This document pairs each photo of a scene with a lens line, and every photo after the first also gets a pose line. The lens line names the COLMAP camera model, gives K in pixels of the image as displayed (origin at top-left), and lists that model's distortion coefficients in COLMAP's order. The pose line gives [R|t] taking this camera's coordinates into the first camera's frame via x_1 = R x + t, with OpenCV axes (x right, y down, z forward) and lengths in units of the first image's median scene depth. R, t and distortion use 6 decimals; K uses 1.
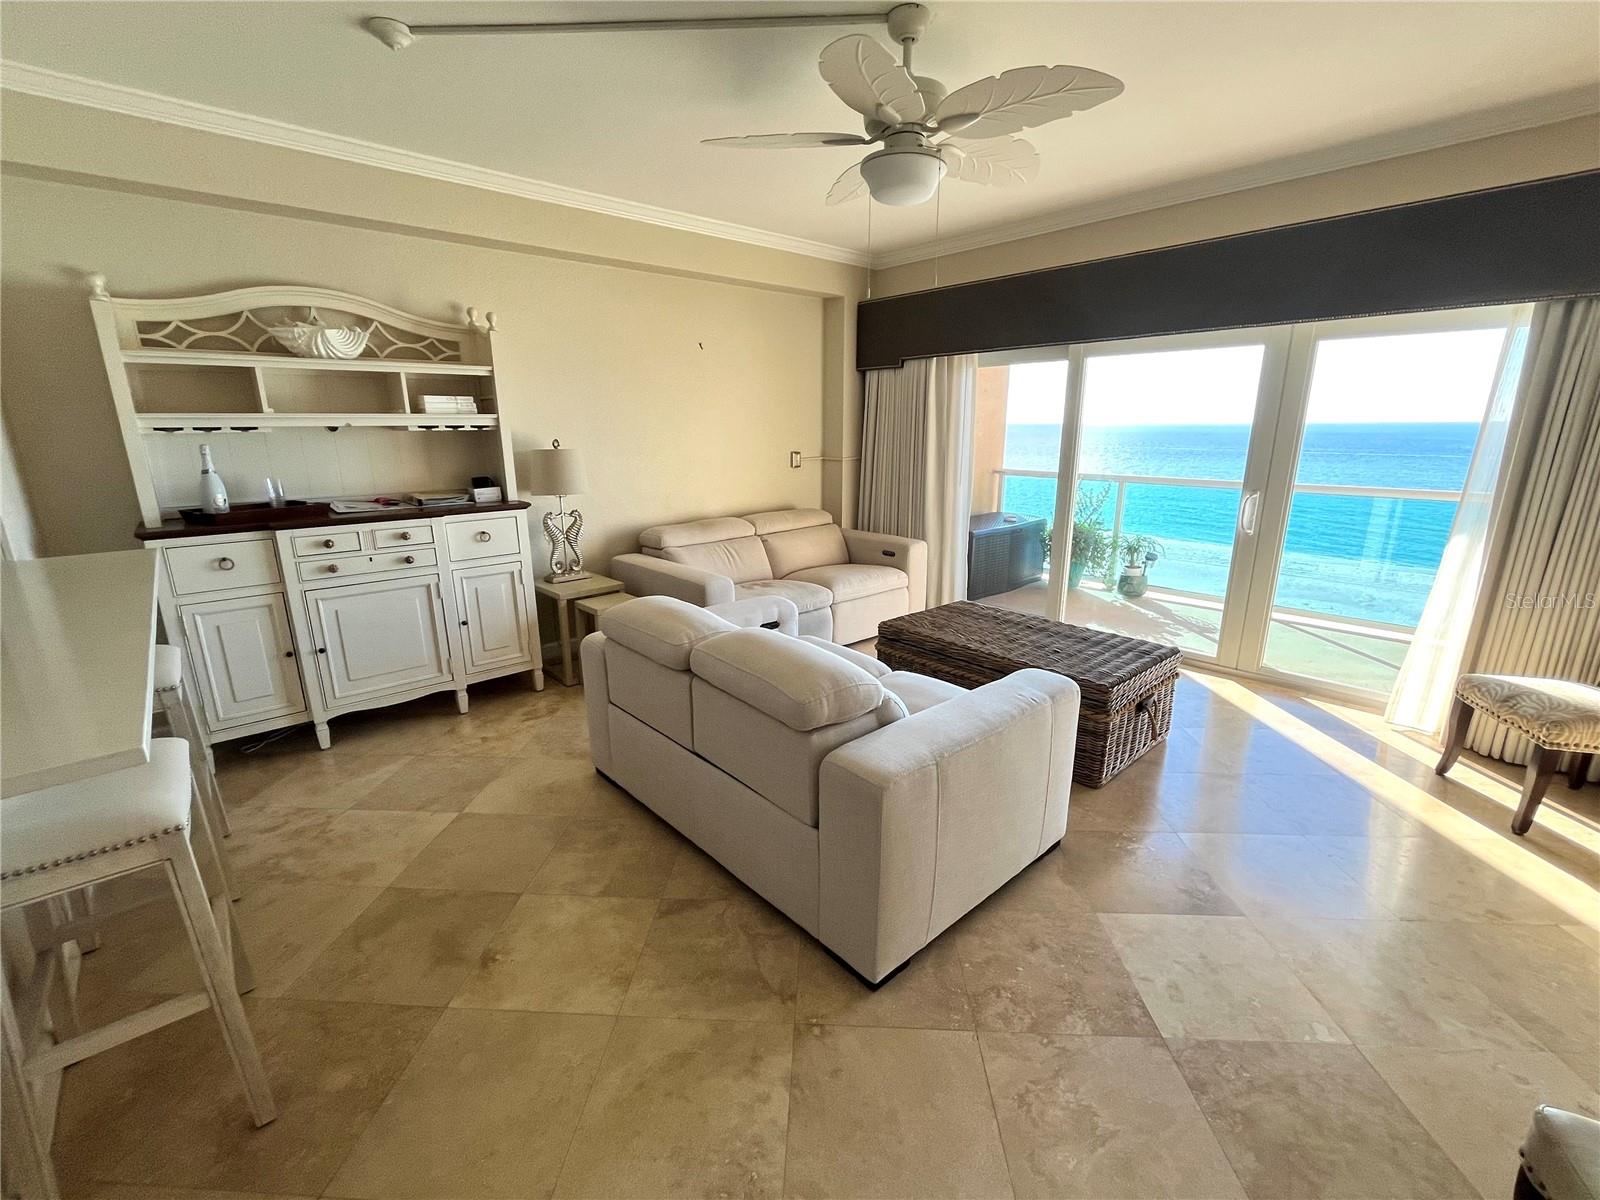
lens RADIAL K [[684.5, 0, 800.3], [0, 684.5, 604.2], [0, 0, 1]] dist [-0.002661, -0.000091]
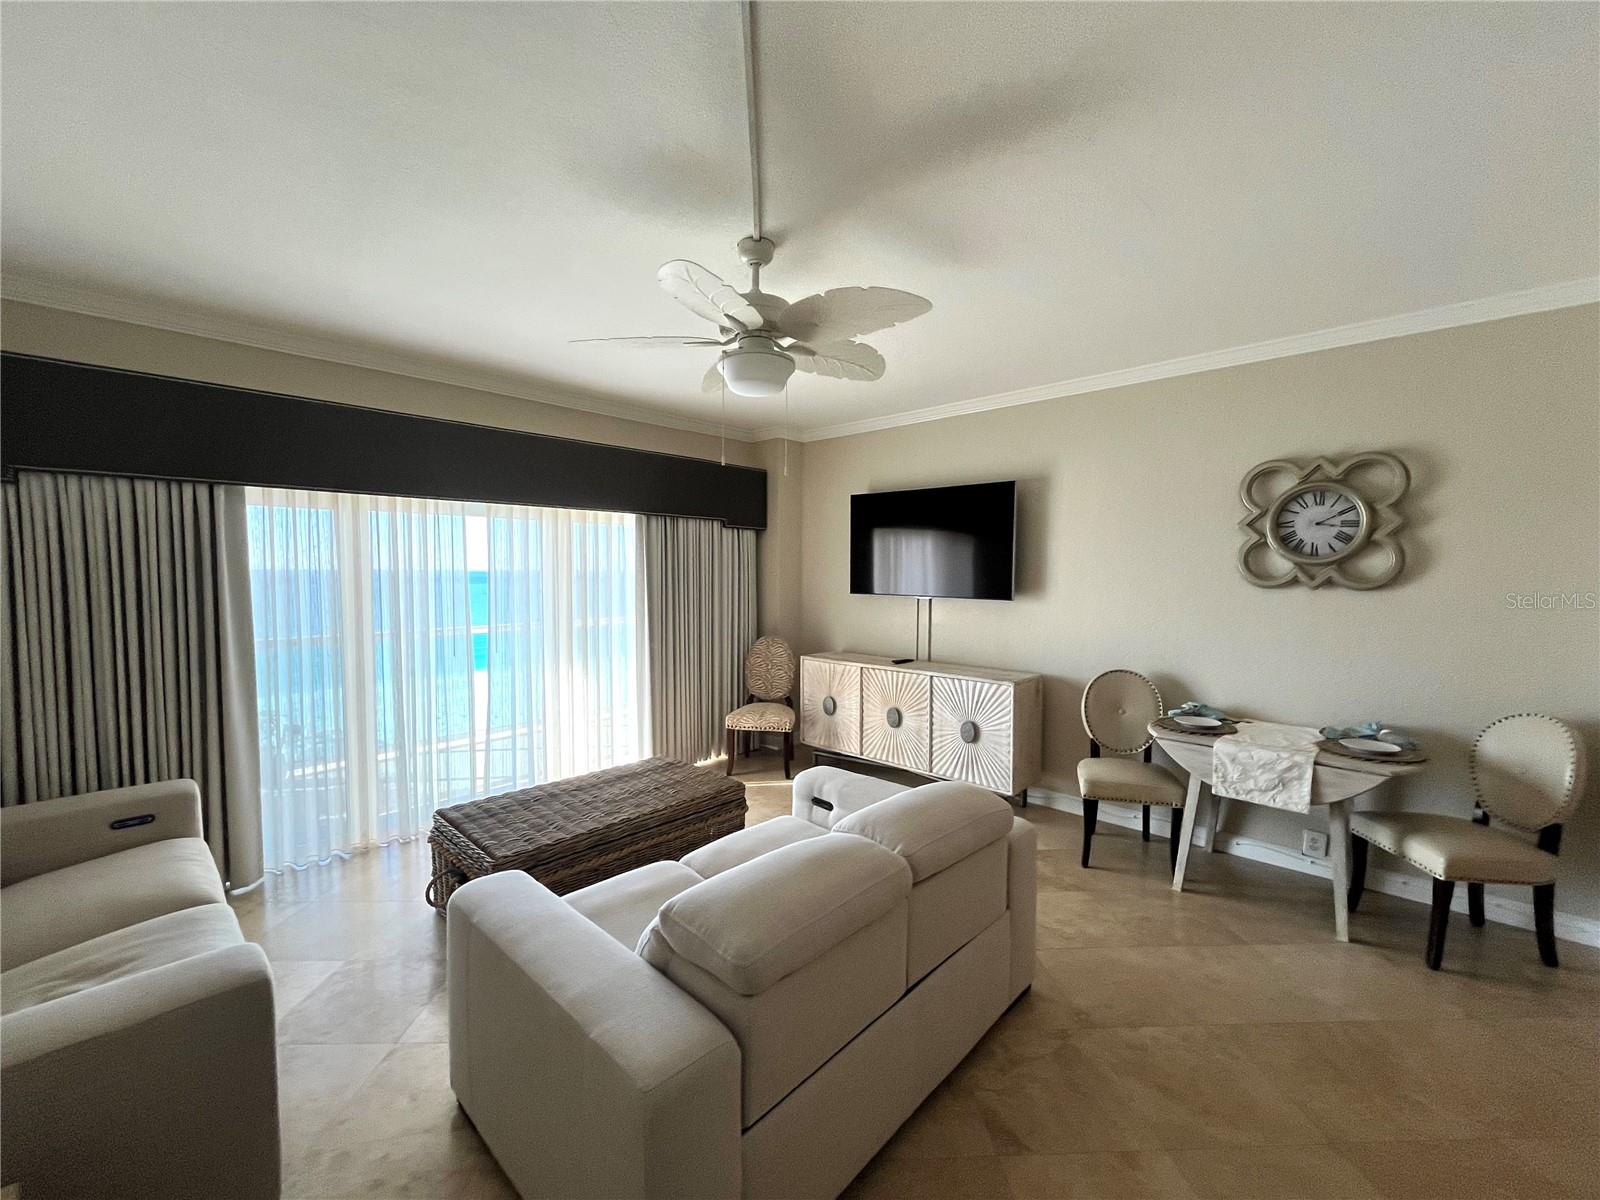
lens RADIAL K [[645.2, 0, 797.4], [0, 645.2, 602.9], [0, 0, 1]] dist [-0.002533, 0.000083]
pose [[-0.081300, -0.046507, 0.995604, -0.577286], [0.252404, 0.965388, 0.065706, -0.201432], [-0.964200, 0.256637, -0.066748, 0.696755]]
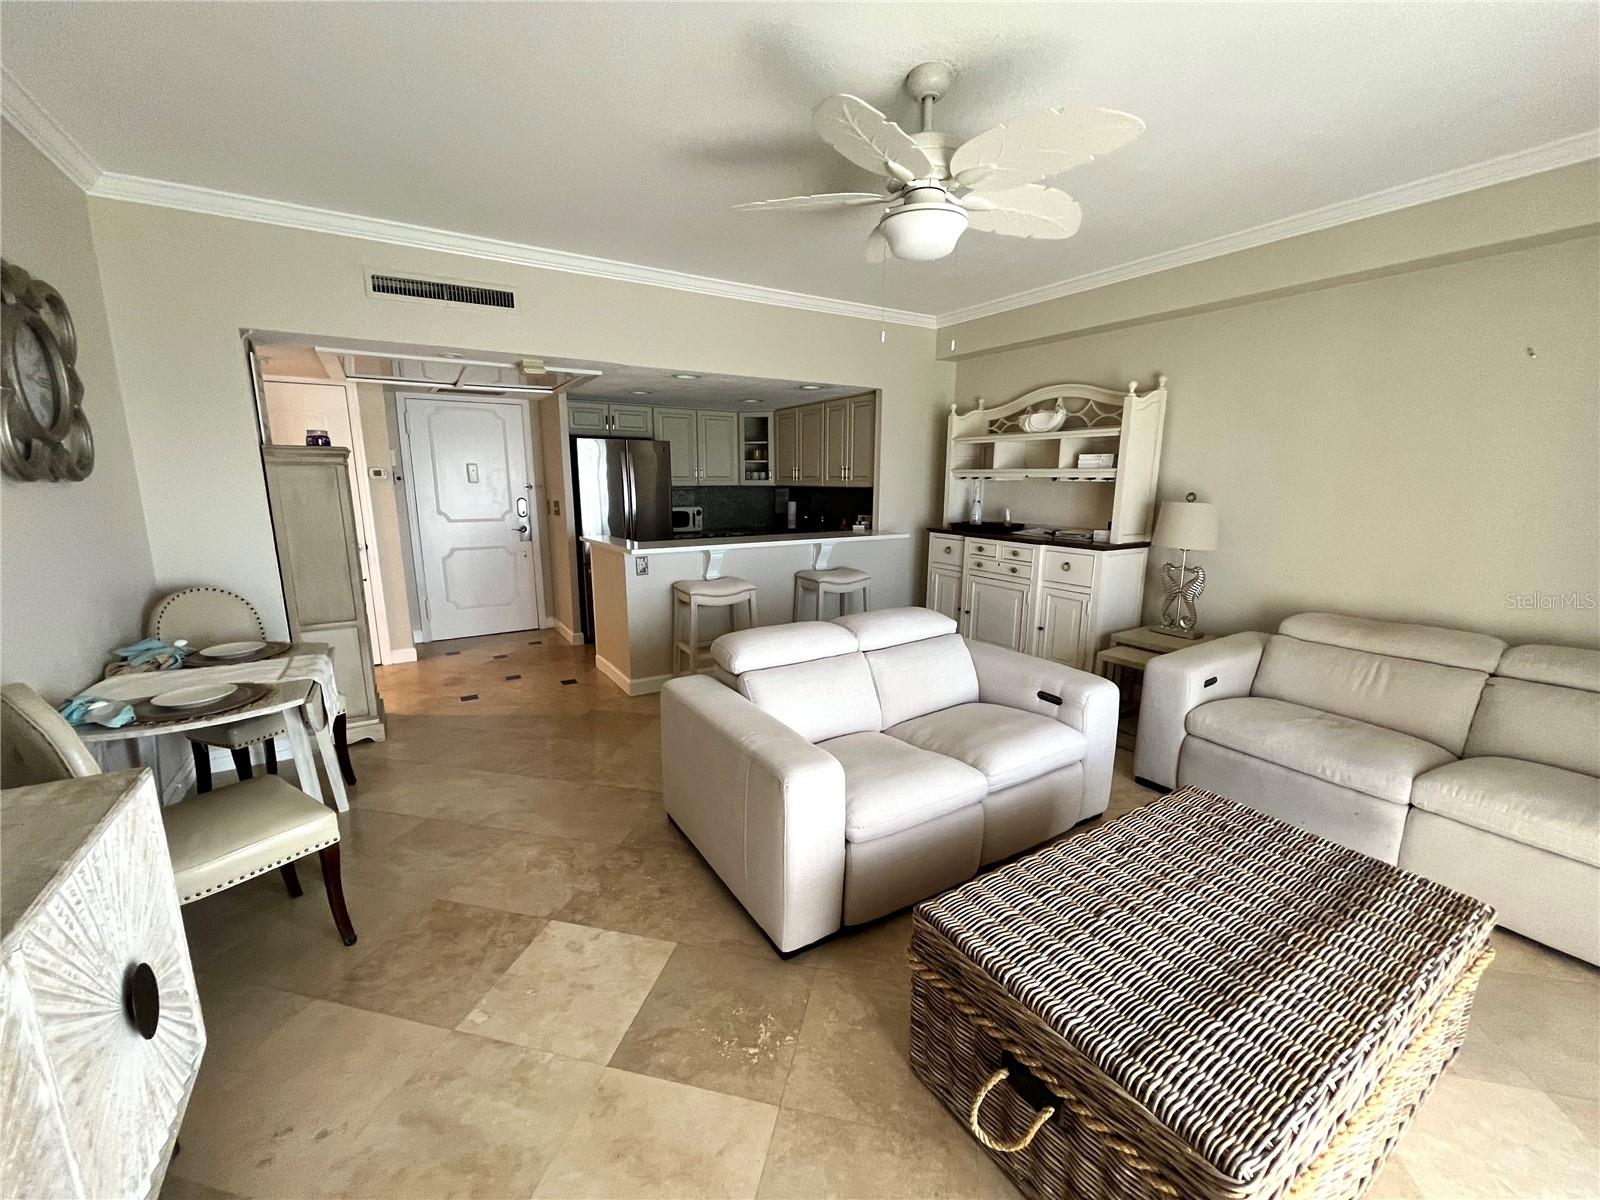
lens RADIAL K [[645.2, 0, 796.2], [0, 645.2, 603.9], [0, 0, 1]] dist [-0.002533, 0.000083]
pose [[-0.175661, 0.196808, -0.964578, 0.752417], [-0.254326, 0.937479, 0.237595, -0.187290], [0.951032, 0.287053, -0.114625, 0.687510]]
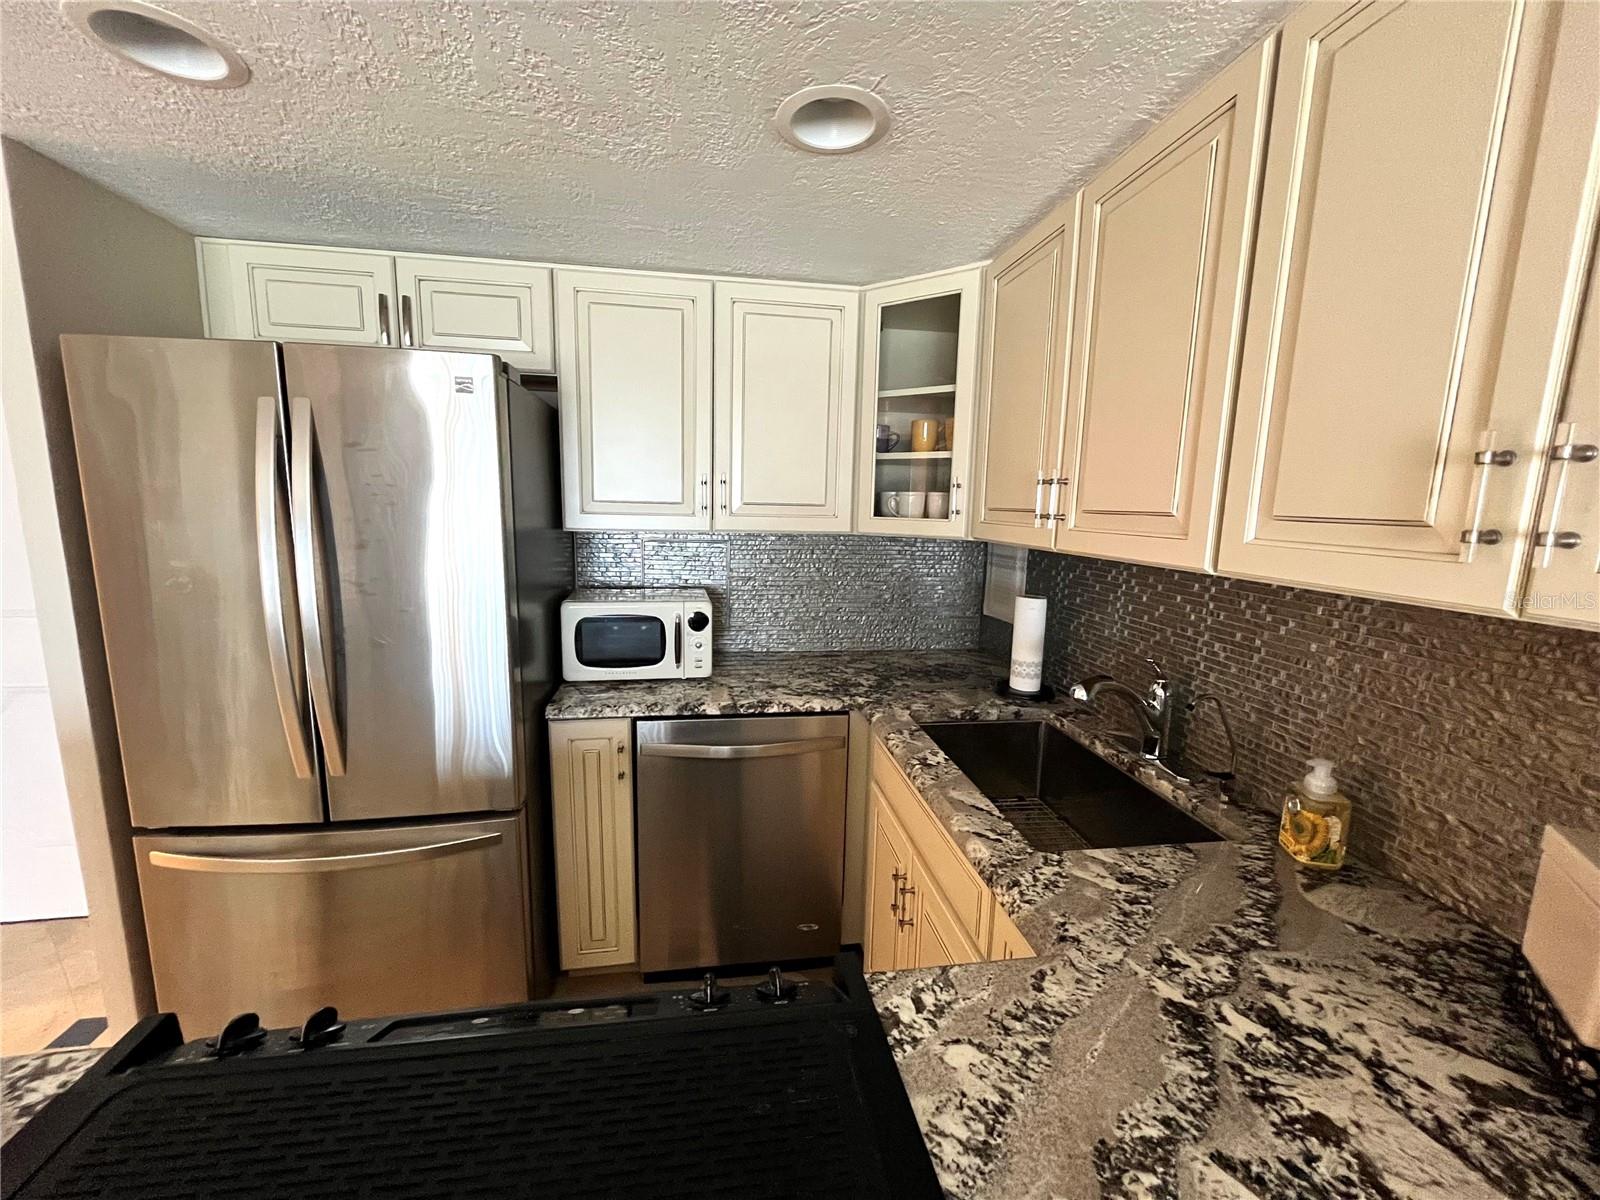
lens RADIAL K [[645.2, 0, 795.7], [0, 645.2, 602.4], [0, 0, 1]] dist [-0.002533, 0.000083]
pose [[-0.541991, 0.126357, -0.830831, -0.610197], [-0.232949, 0.927303, 0.292992, -0.121528], [0.807453, 0.352340, -0.473155, 0.464815]]
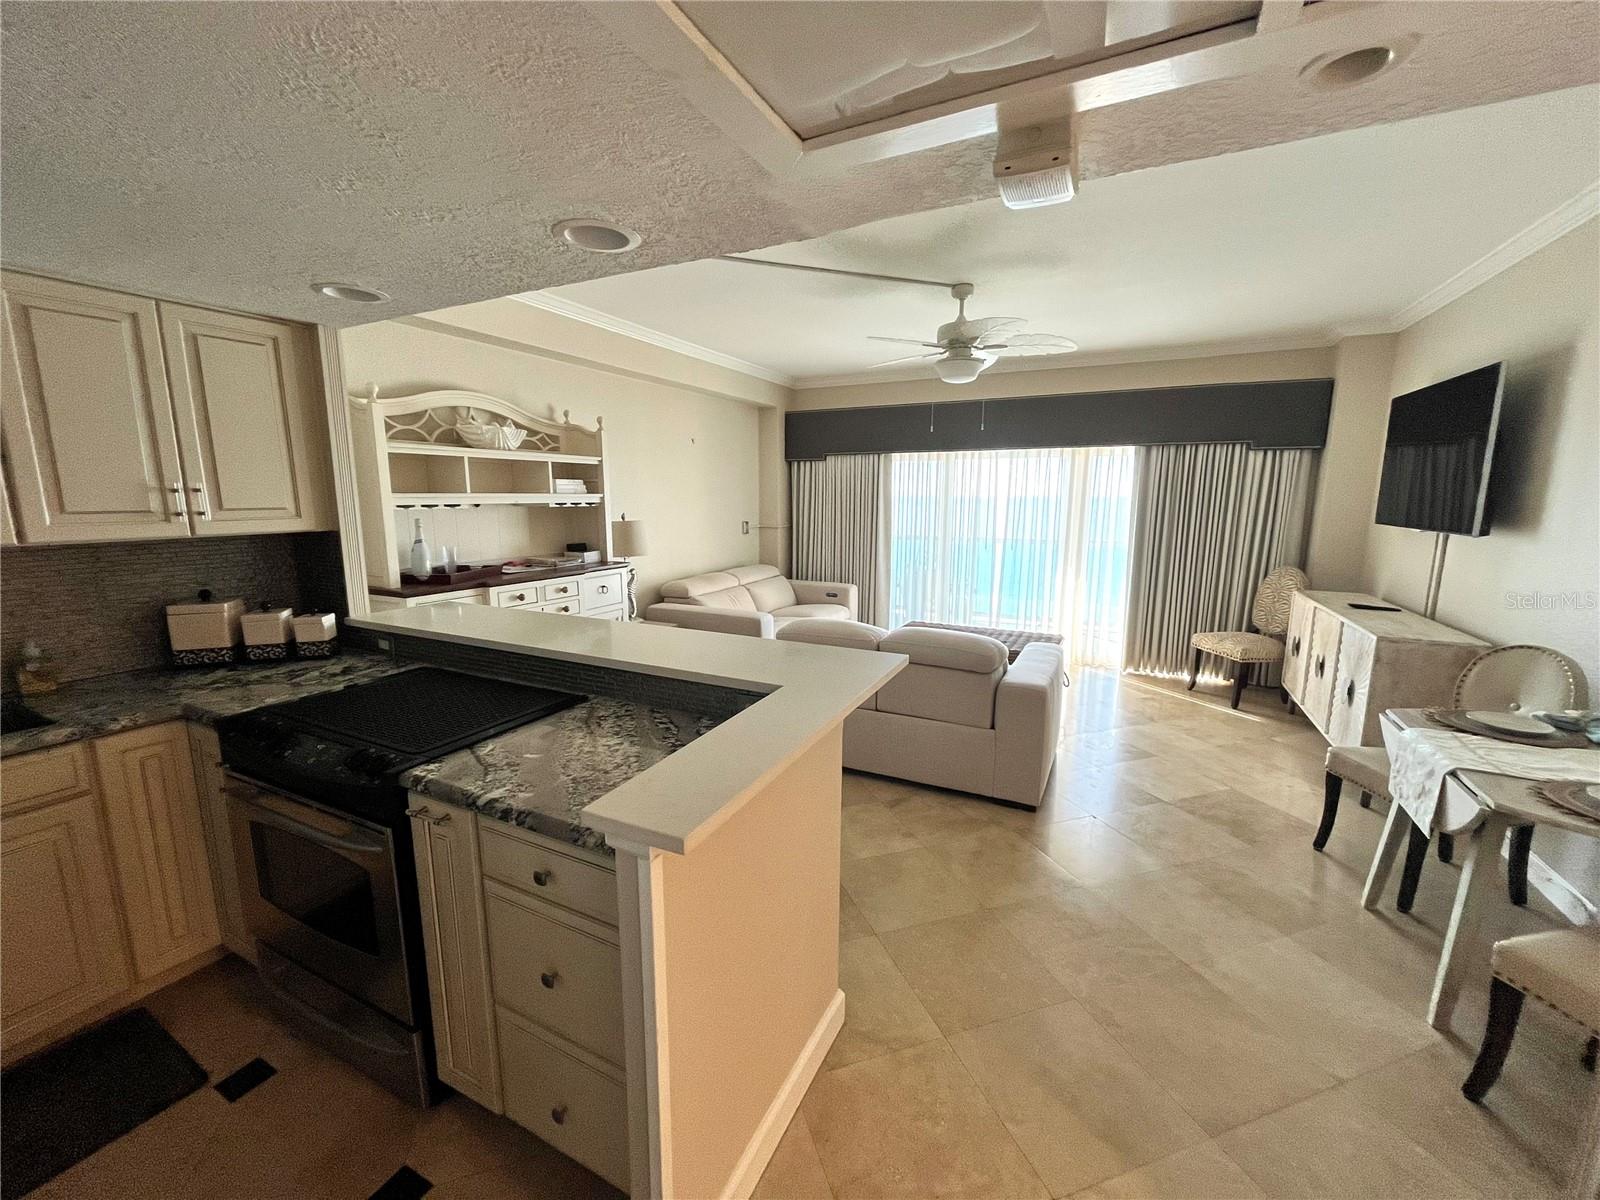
lens RADIAL K [[645.2, 0, 800.2], [0, 645.2, 603.0], [0, 0, 1]] dist [-0.002533, 0.000083]
pose [[0.930341, -0.053198, 0.362816, -0.555878], [0.086158, 0.993434, -0.075267, 0.045402], [-0.356430, 0.101284, 0.928816, -0.222612]]
